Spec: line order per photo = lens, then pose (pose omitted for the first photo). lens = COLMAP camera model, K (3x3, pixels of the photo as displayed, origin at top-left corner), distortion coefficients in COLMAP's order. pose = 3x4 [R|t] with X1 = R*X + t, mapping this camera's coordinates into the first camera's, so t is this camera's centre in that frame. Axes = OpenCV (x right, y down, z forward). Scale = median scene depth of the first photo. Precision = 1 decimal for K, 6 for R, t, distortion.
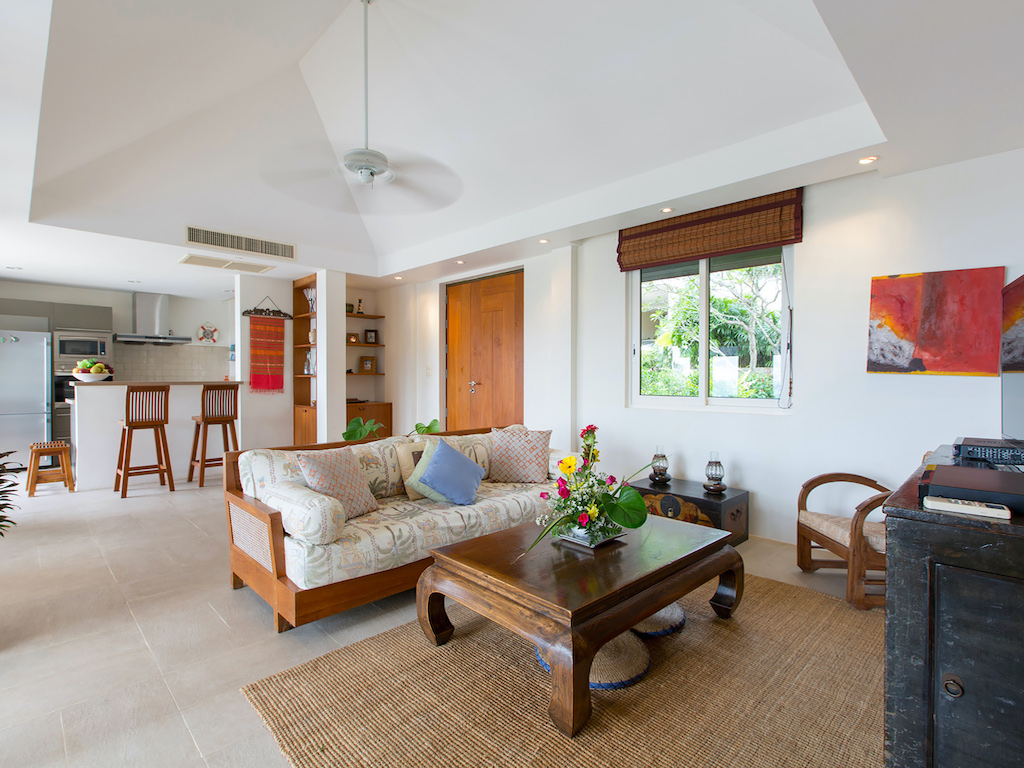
lens RADIAL K [[514.9, 0, 508.9], [0, 514.9, 380.7], [0, 0, 1]] dist [0.007414, 0.001284]
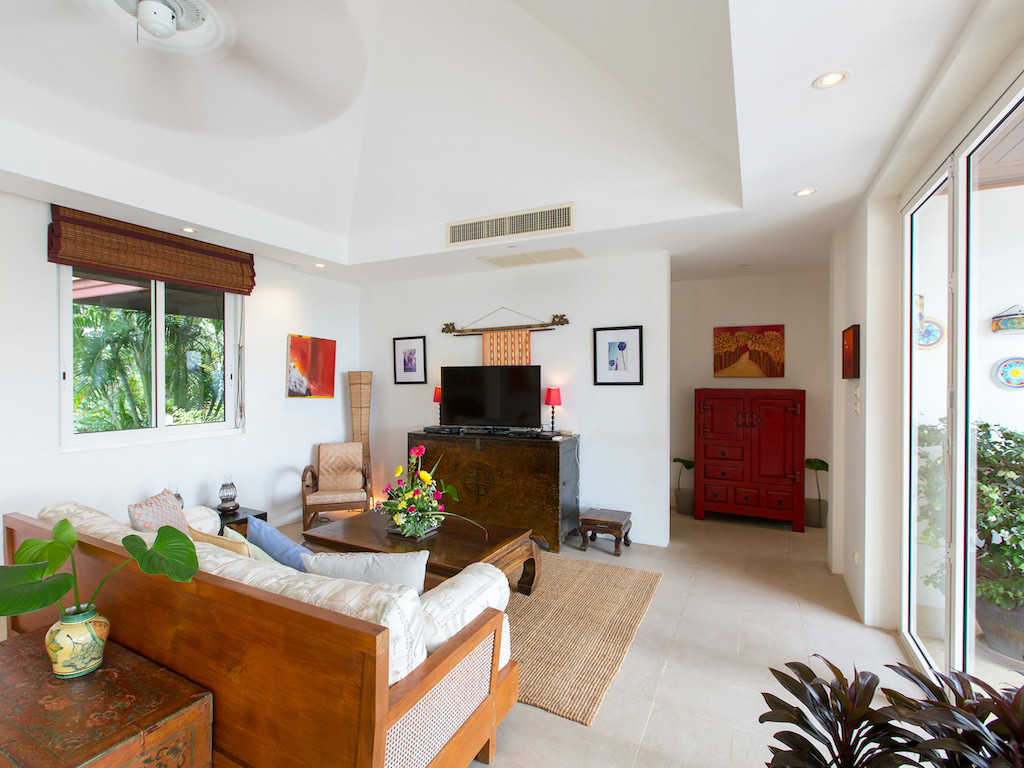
lens RADIAL K [[457.3, 0, 506.1], [0, 457.3, 384.4], [0, 0, 1]] dist [-0.002340, -0.000138]
pose [[-0.300466, -0.004516, 0.953782, -0.927007], [0.009503, 0.999925, 0.007729, -0.071788], [-0.953745, 0.011386, -0.300401, 0.986921]]
